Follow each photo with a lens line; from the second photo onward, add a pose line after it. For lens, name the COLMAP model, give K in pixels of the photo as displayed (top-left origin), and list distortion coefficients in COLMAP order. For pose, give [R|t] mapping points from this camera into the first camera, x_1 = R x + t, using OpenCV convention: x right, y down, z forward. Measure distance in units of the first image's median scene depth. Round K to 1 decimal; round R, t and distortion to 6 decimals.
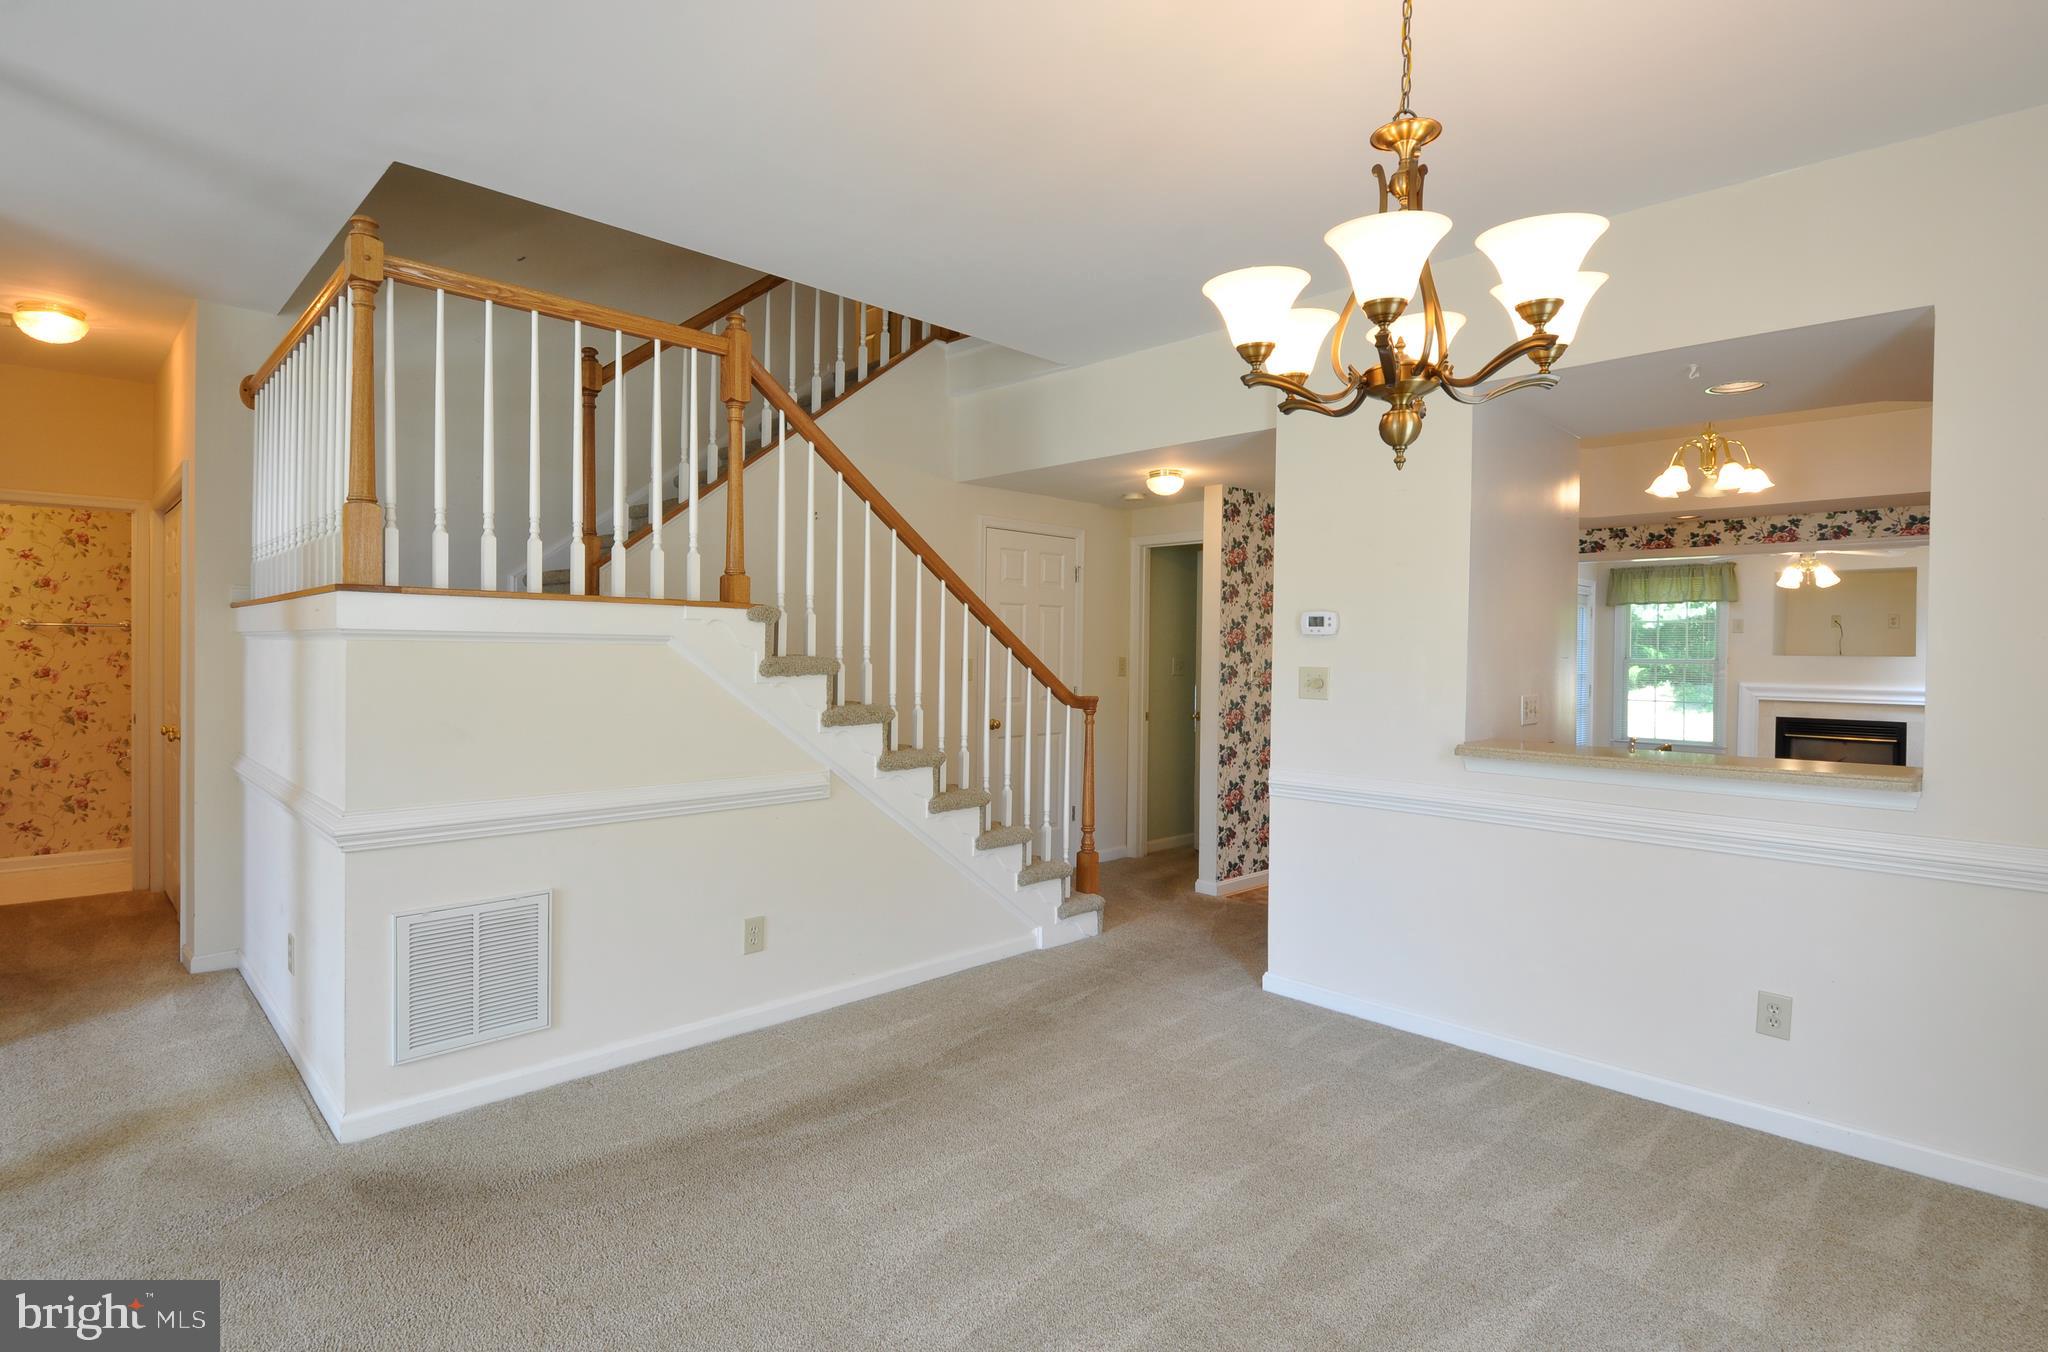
lens RADIAL K [[1003.4, 0, 1054.4], [0, 1003.4, 654.9], [0, 0, 1]] dist [0.012592, -0.015068]
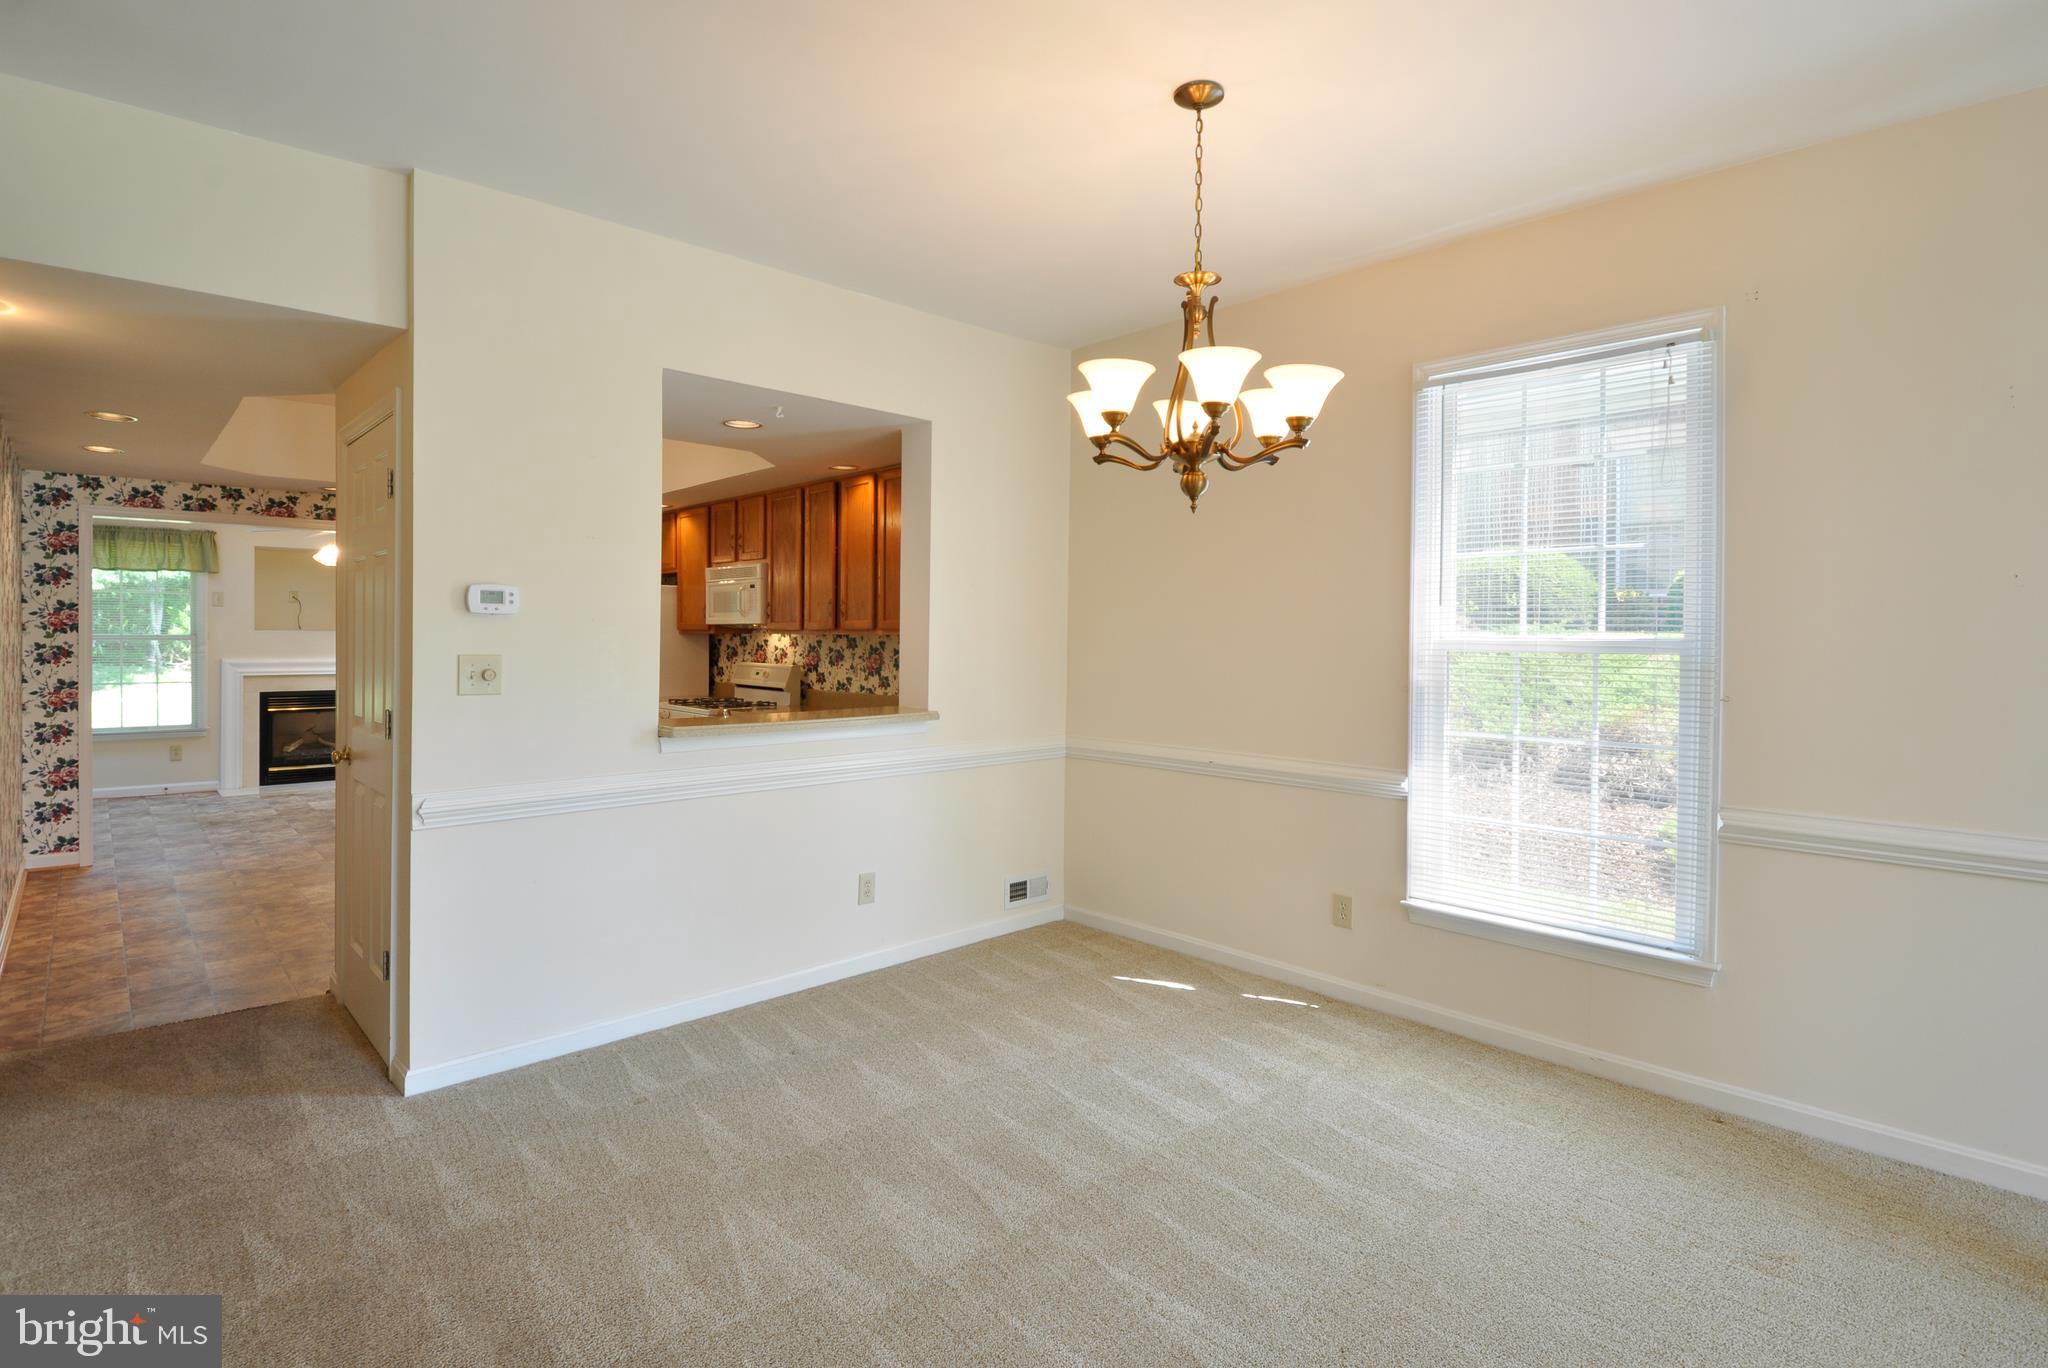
lens RADIAL K [[1003.4, 0, 960.0], [0, 1003.4, 643.4], [0, 0, 1]] dist [0.012592, -0.015068]
pose [[0.077491, -0.018484, 0.996822, -0.247032], [-0.000150, 0.999828, 0.018551, -0.005643], [-0.996993, -0.001587, 0.077475, 0.273880]]
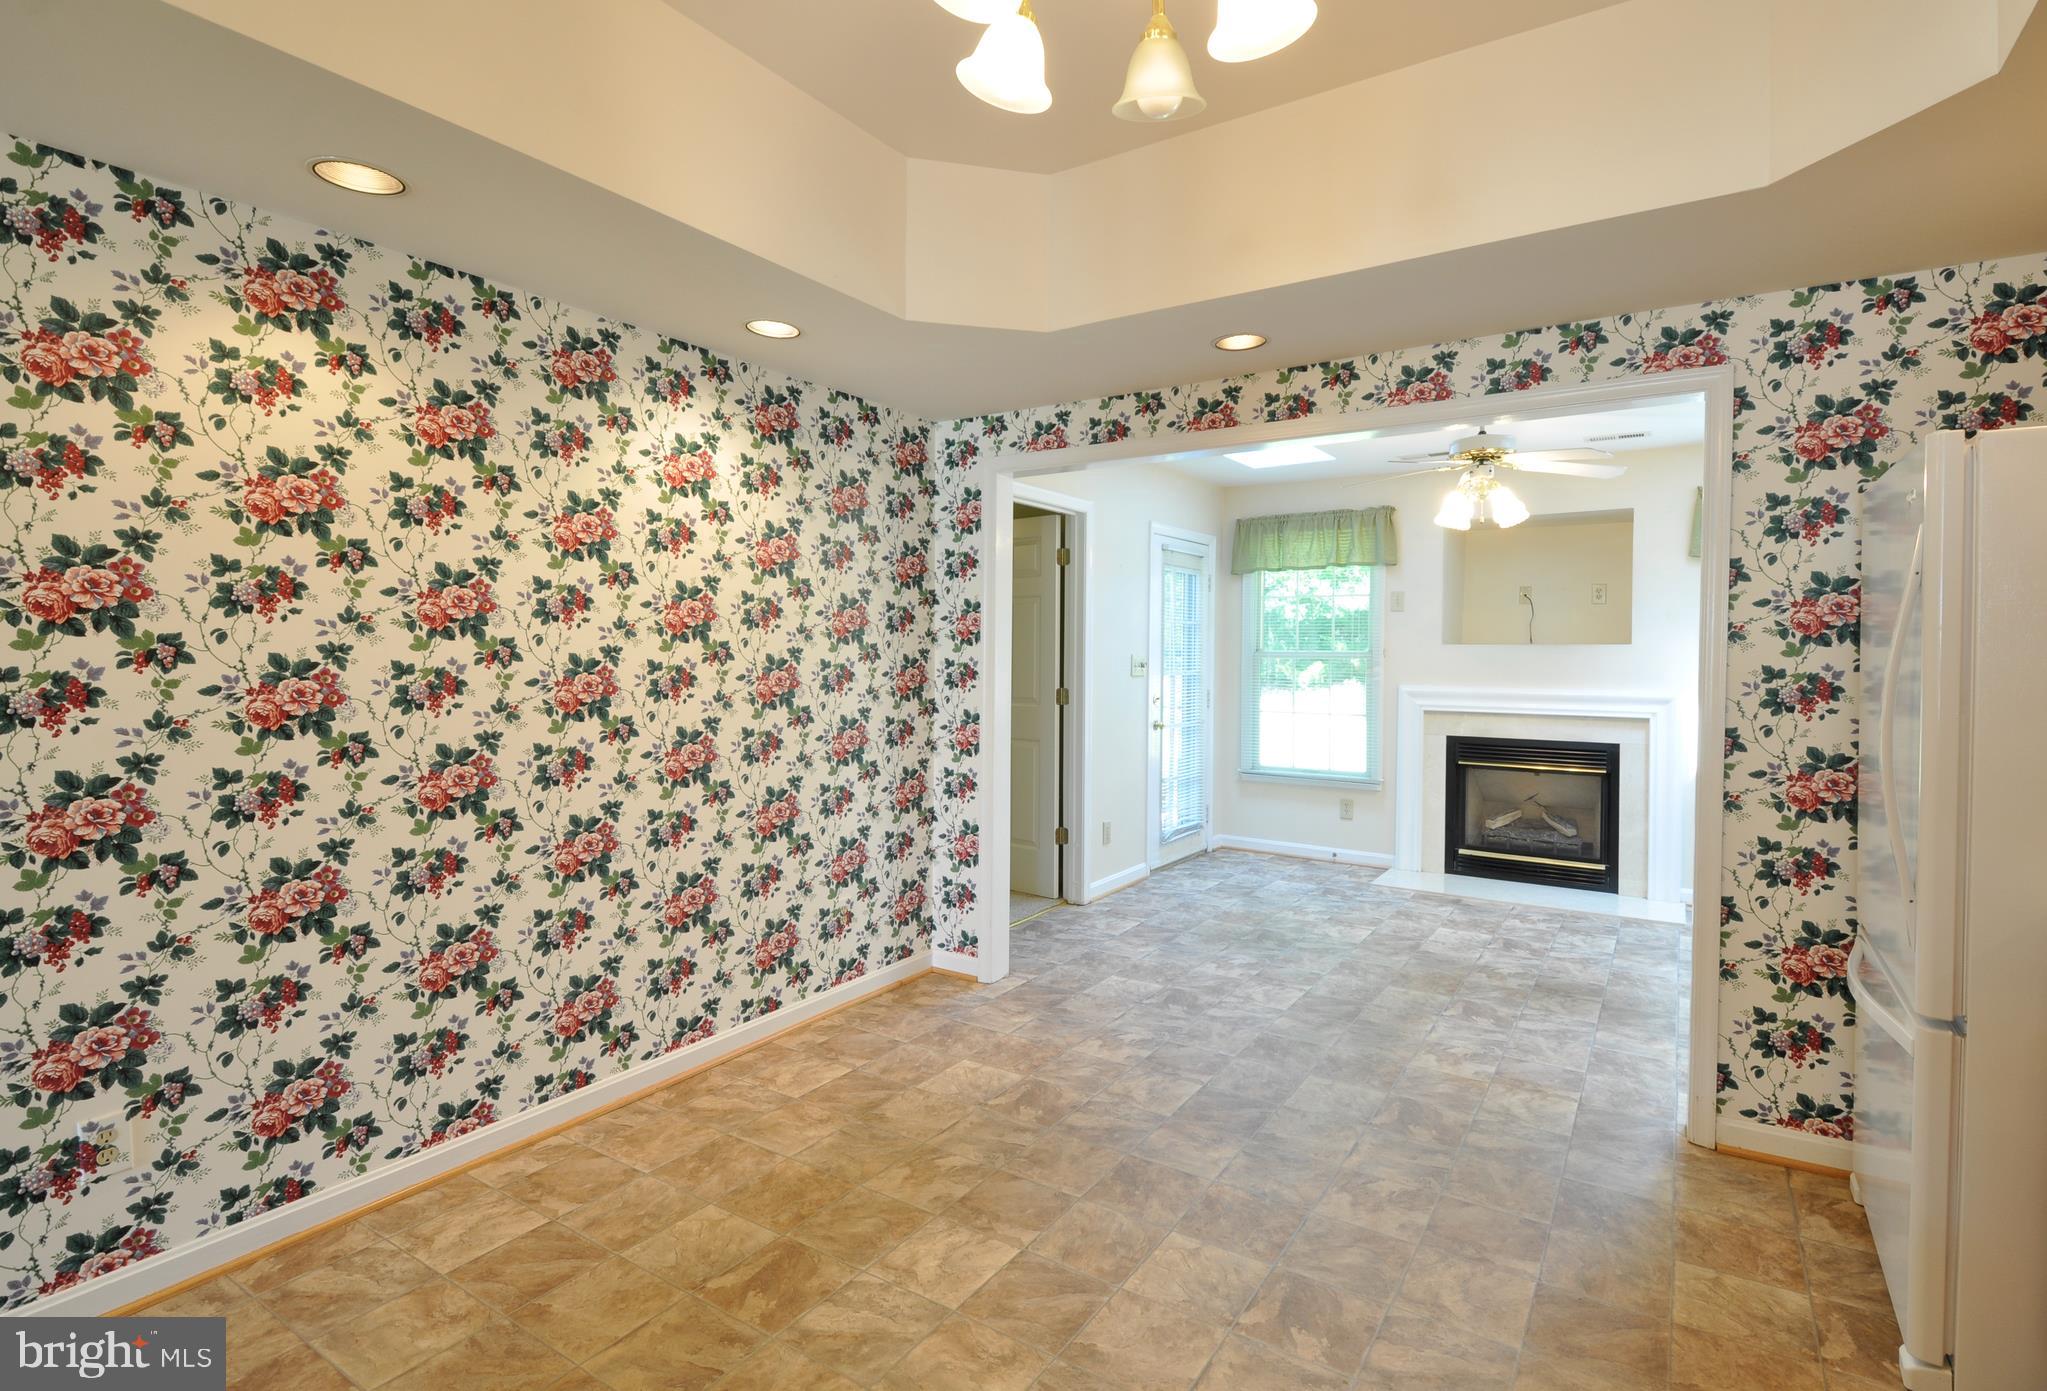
lens RADIAL K [[979.9, 0, 1055.7], [0, 979.9, 667.3], [0, 0, 1]] dist [-0.005022, -0.001614]
pose [[0.977910, -0.010752, 0.208751, 0.377736], [0.007889, 0.999863, 0.014541, 0.005250], [-0.208879, -0.012573, 0.977861, 0.481945]]
